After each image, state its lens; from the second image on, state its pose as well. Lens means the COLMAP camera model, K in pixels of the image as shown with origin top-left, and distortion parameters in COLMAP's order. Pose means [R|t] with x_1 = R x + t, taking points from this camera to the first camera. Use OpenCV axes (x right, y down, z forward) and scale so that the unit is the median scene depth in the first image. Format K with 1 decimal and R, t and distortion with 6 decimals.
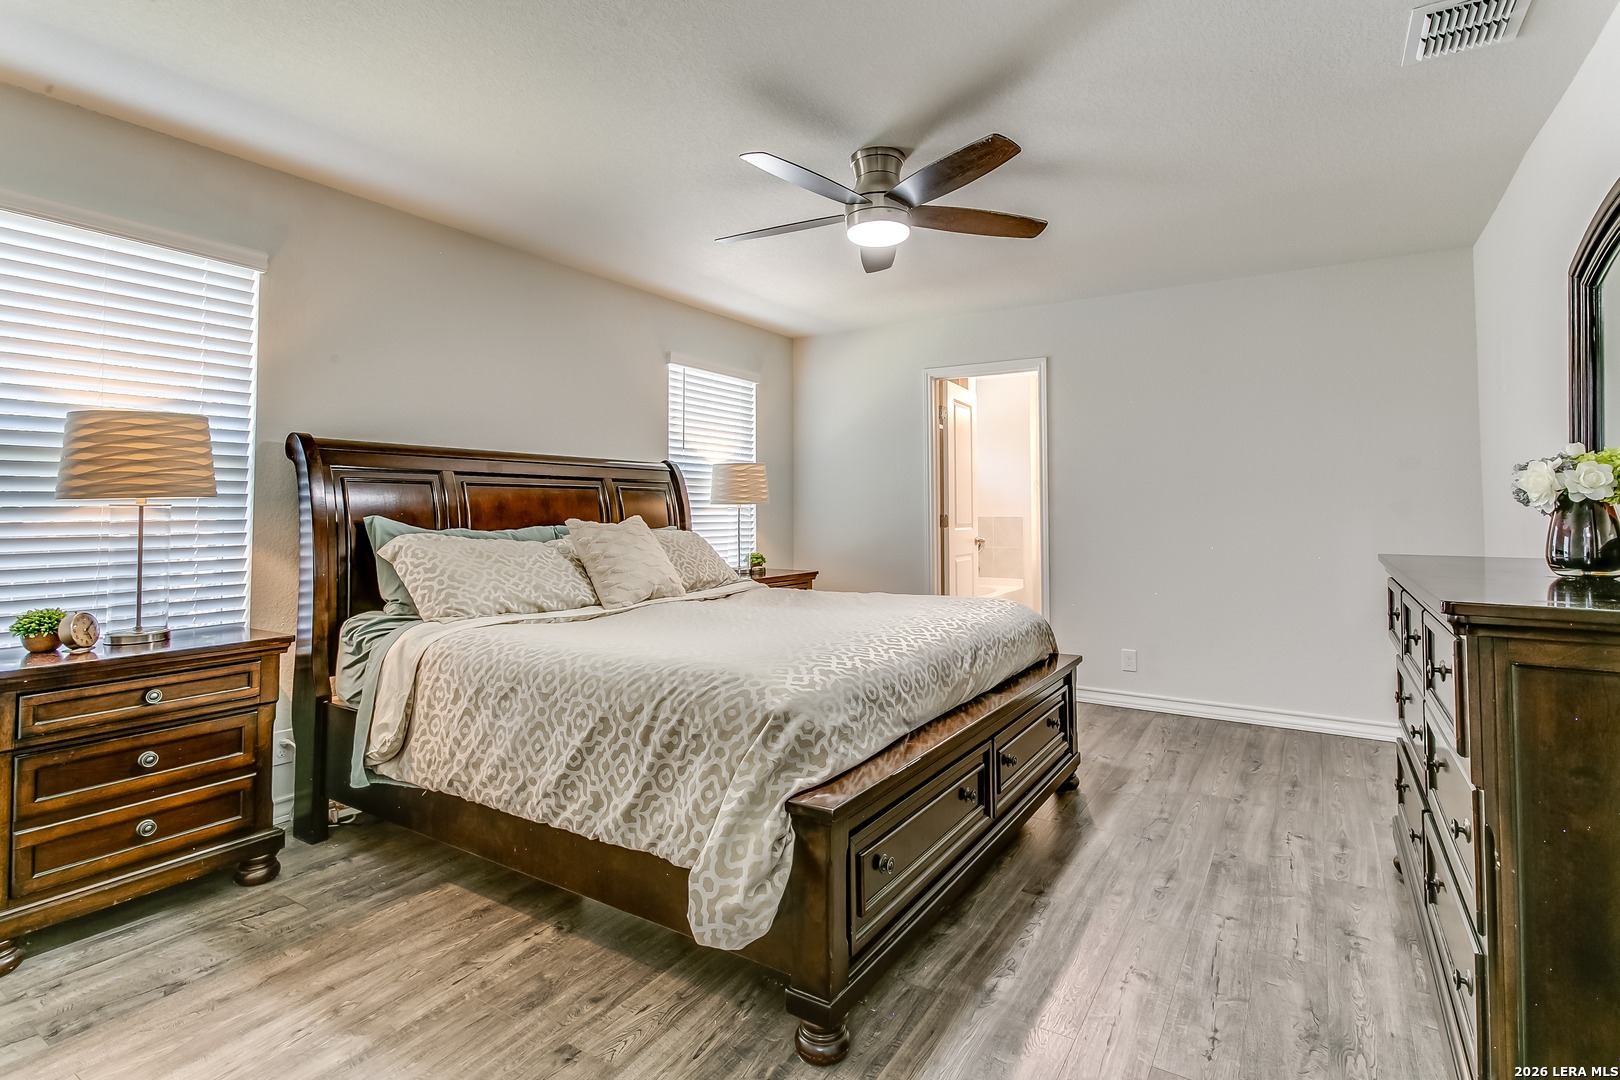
lens RADIAL K [[774.0, 0, 808.7], [0, 774.0, 482.4], [0, 0, 1]] dist [0.002788, -0.000063]
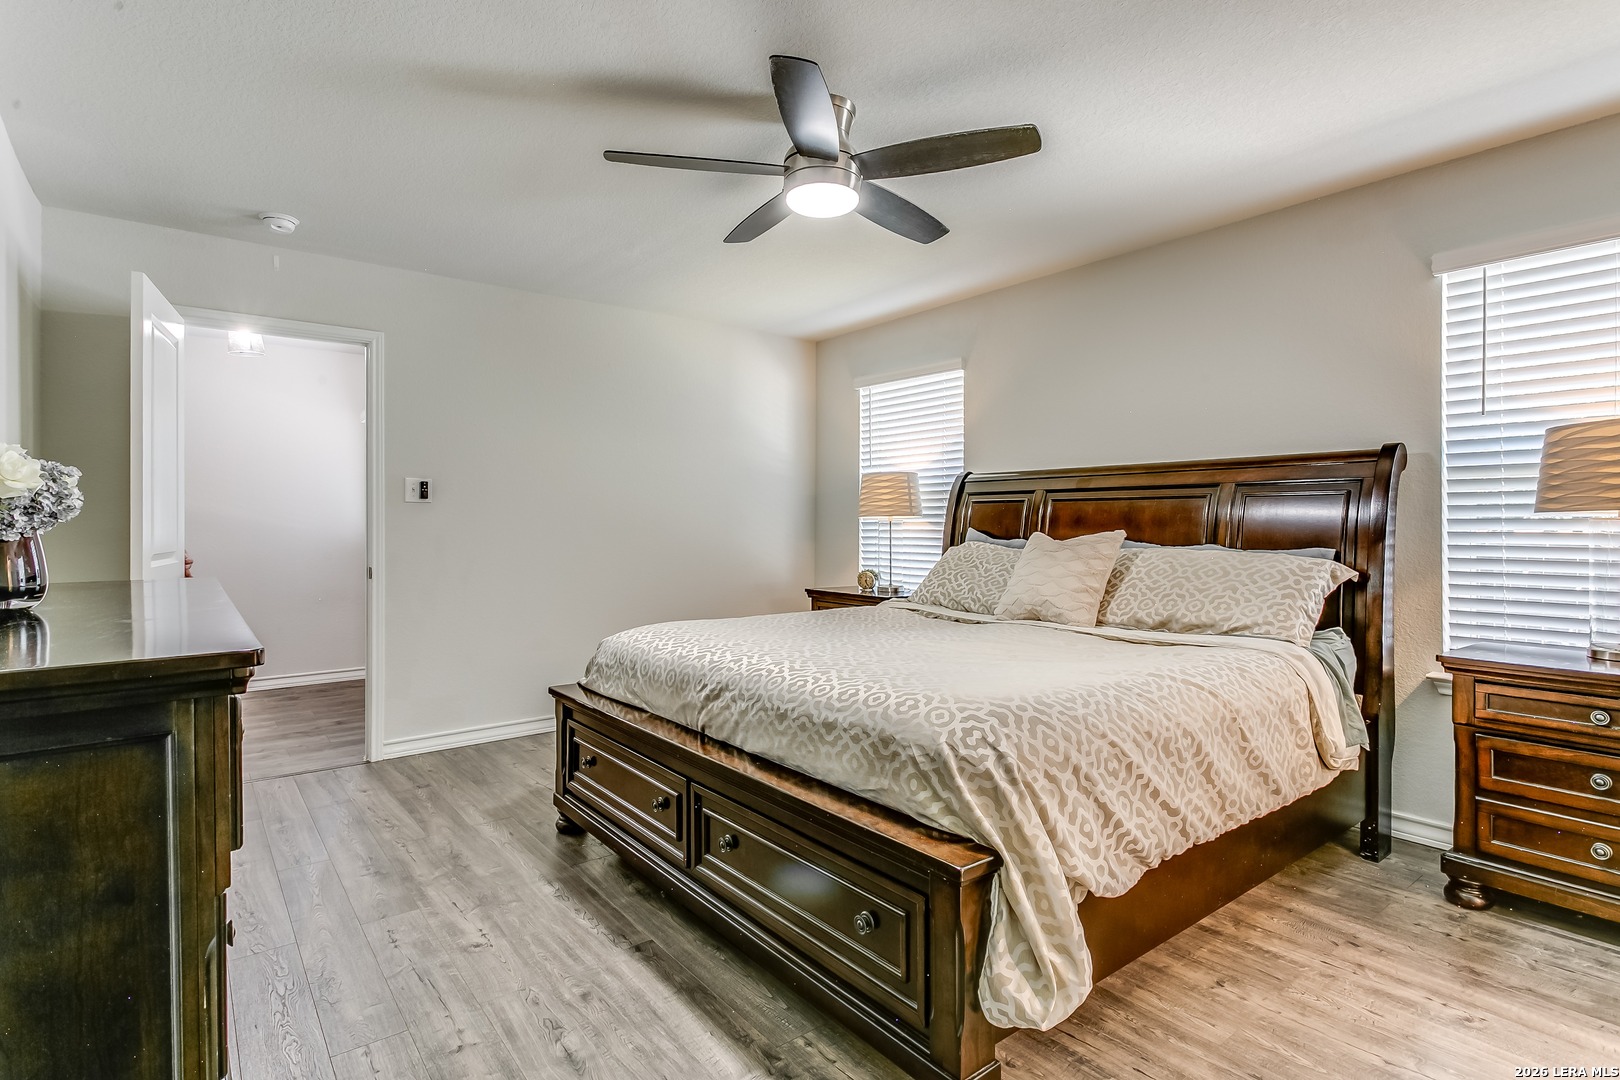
lens RADIAL K [[780.0, 0, 812.8], [0, 780.0, 518.6], [0, 0, 1]] dist [0.004122, -0.000006]
pose [[-0.304805, -0.002084, -0.952412, 1.081178], [0.037209, 0.999208, -0.014095, 0.046457], [0.951687, -0.039735, -0.304487, 1.457570]]
